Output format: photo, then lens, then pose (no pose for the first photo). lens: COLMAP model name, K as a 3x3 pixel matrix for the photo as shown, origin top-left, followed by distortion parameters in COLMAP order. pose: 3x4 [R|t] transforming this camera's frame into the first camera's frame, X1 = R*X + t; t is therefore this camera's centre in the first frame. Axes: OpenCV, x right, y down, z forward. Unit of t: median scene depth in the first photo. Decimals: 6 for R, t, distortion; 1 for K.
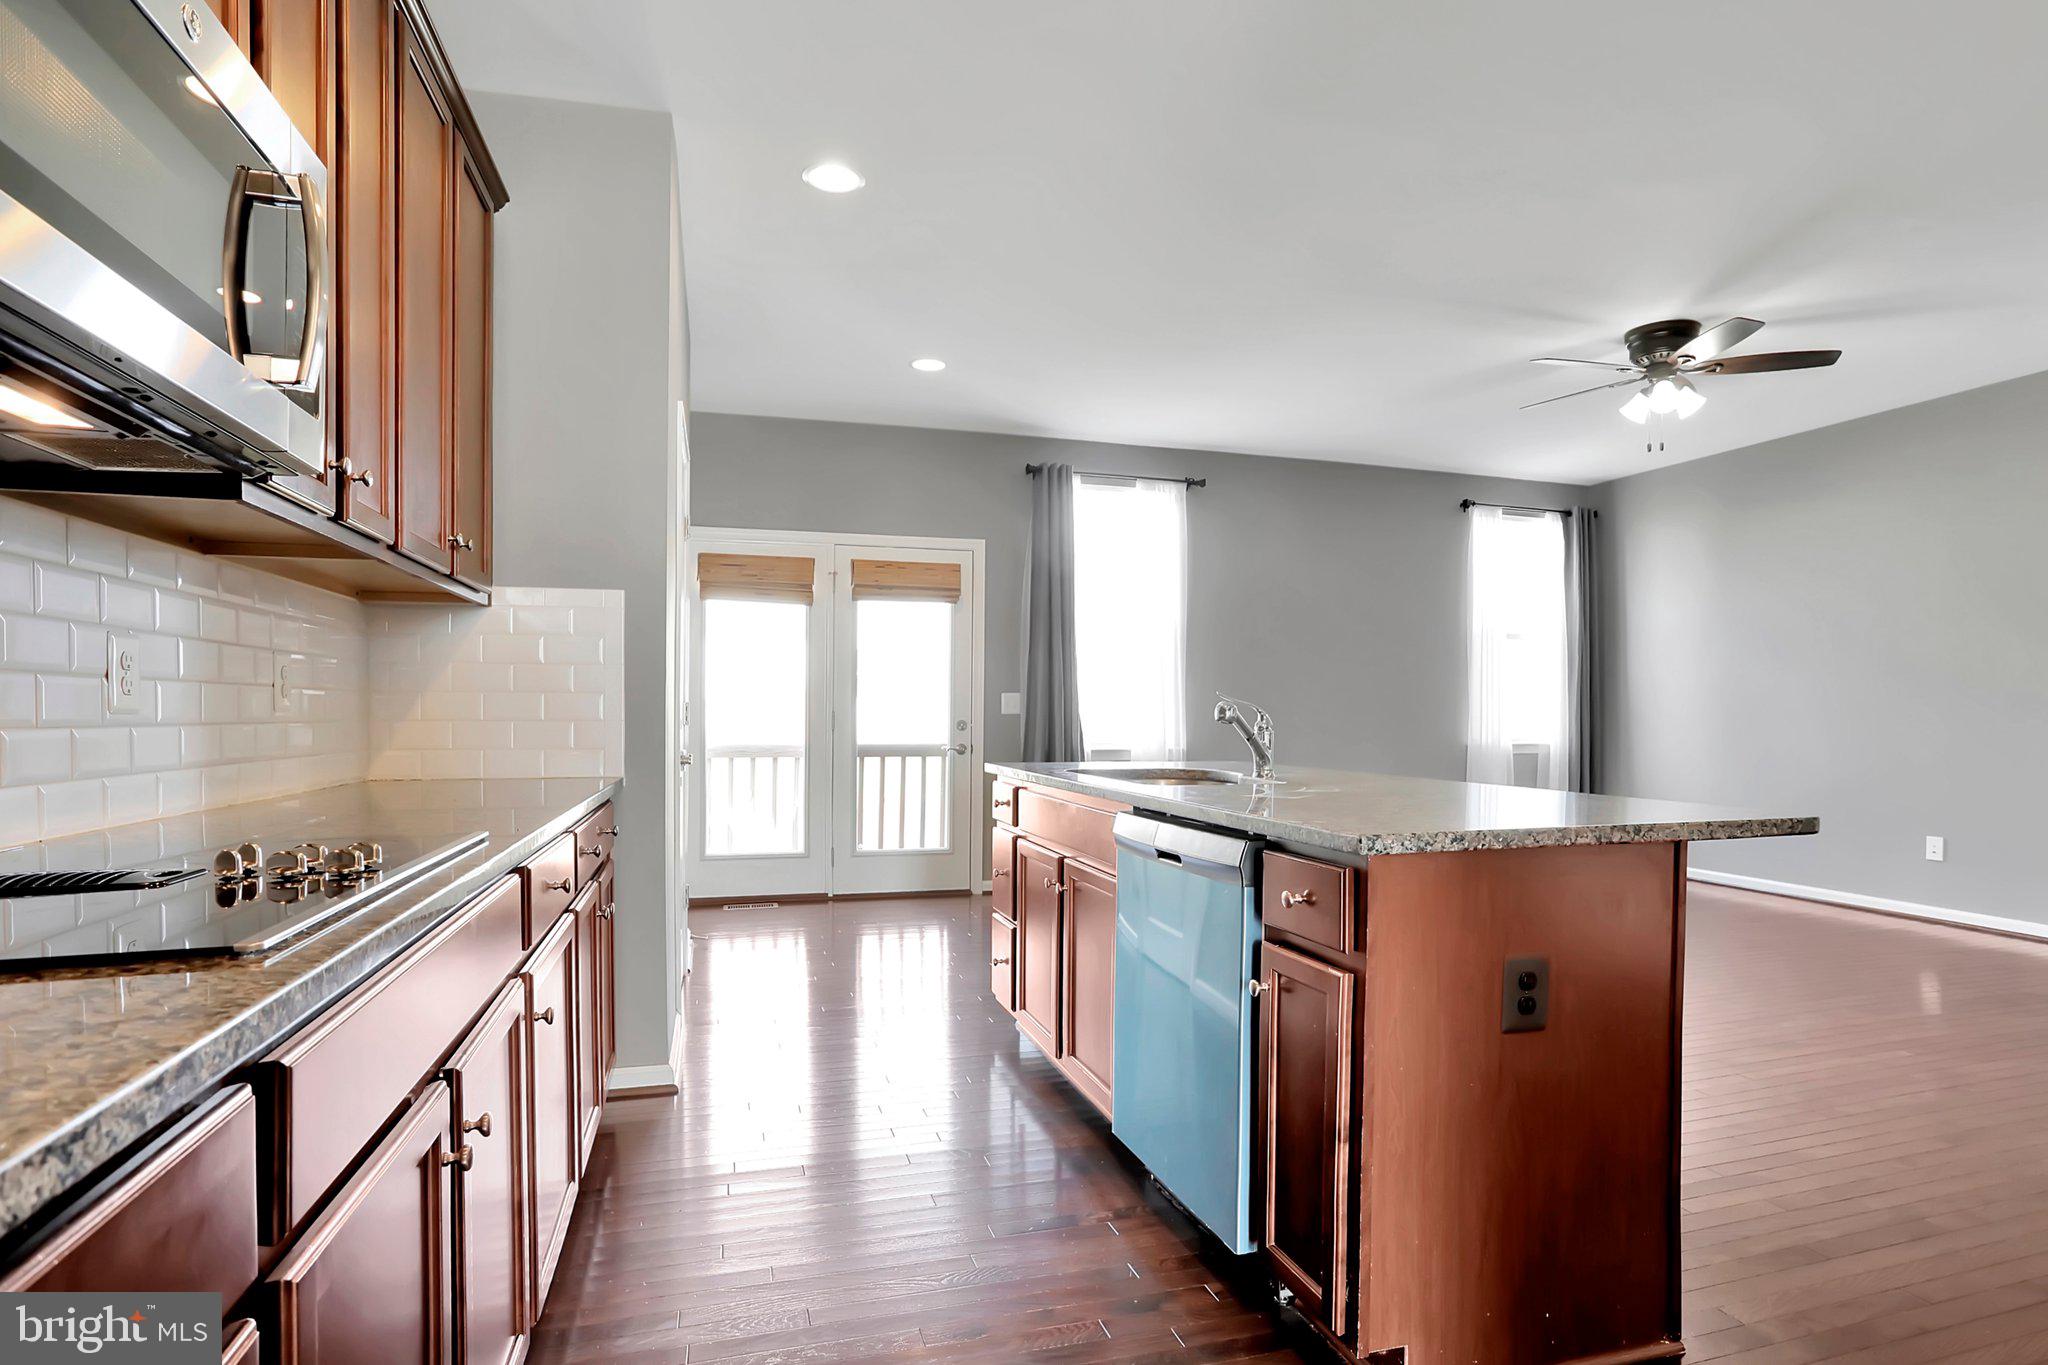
lens RADIAL K [[1039.3, 0, 980.7], [0, 1039.3, 736.6], [0, 0, 1]] dist [-0.105523, 0.024360]
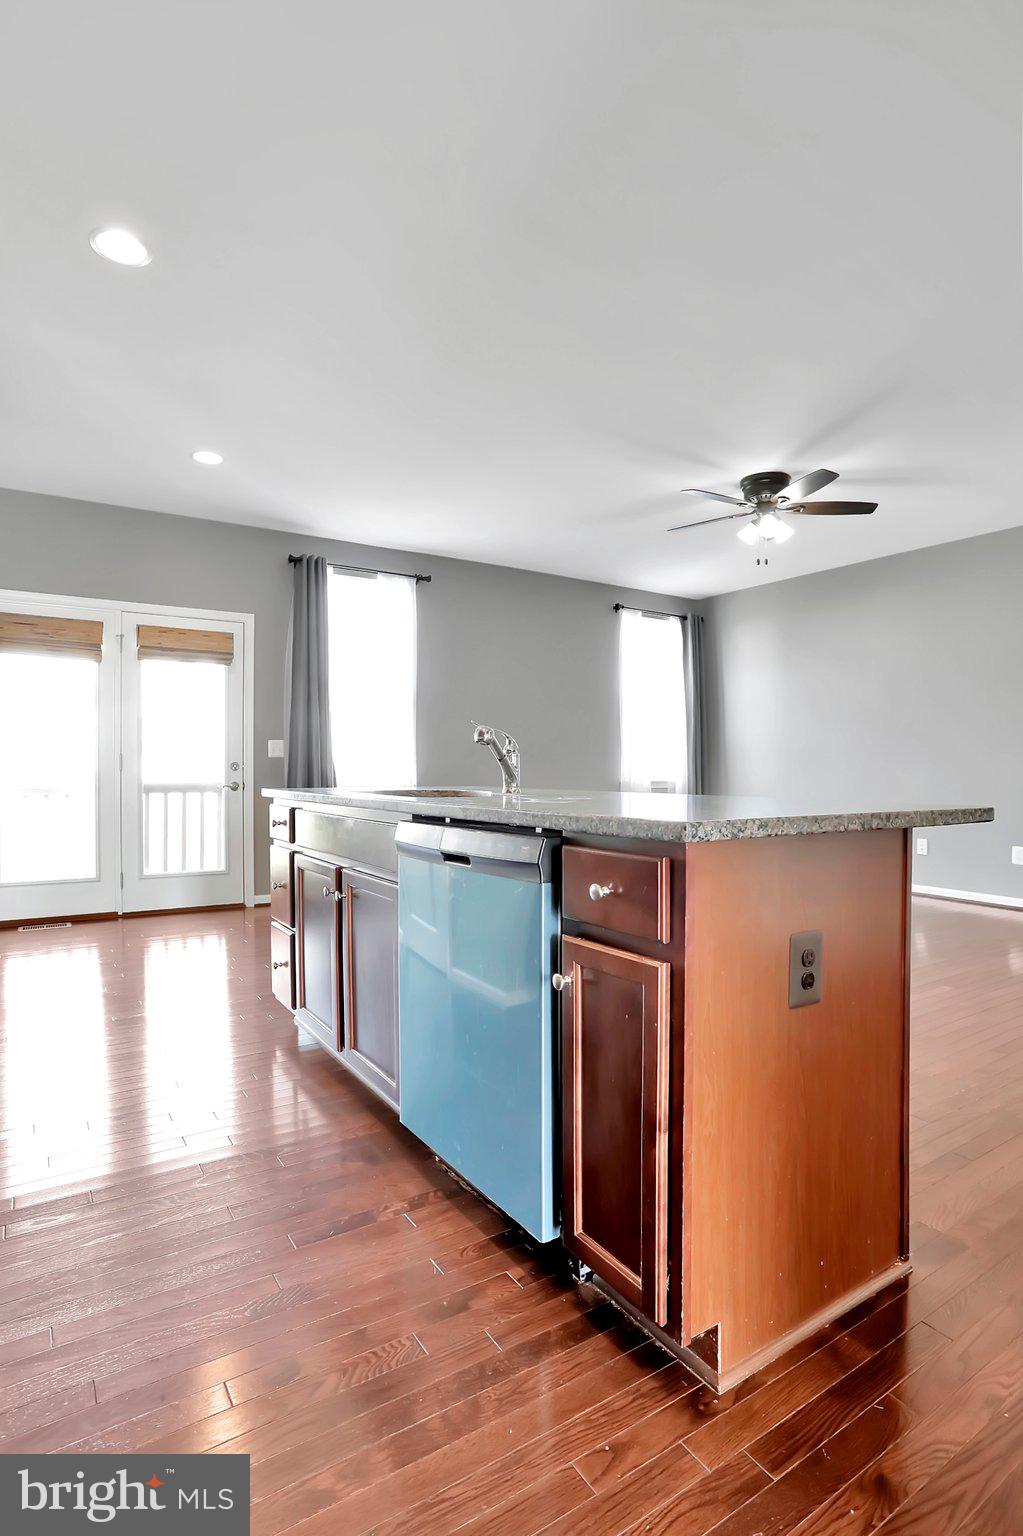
lens RADIAL K [[768.1, 0, 485.0], [0, 768.1, 786.4], [0, 0, 1]] dist [-0.083372, 0.042865]
pose [[0.954094, -0.008077, 0.299399, -0.015632], [0.007488, 0.999967, 0.003114, 0.028626], [-0.299414, -0.000729, 0.954123, 0.175997]]
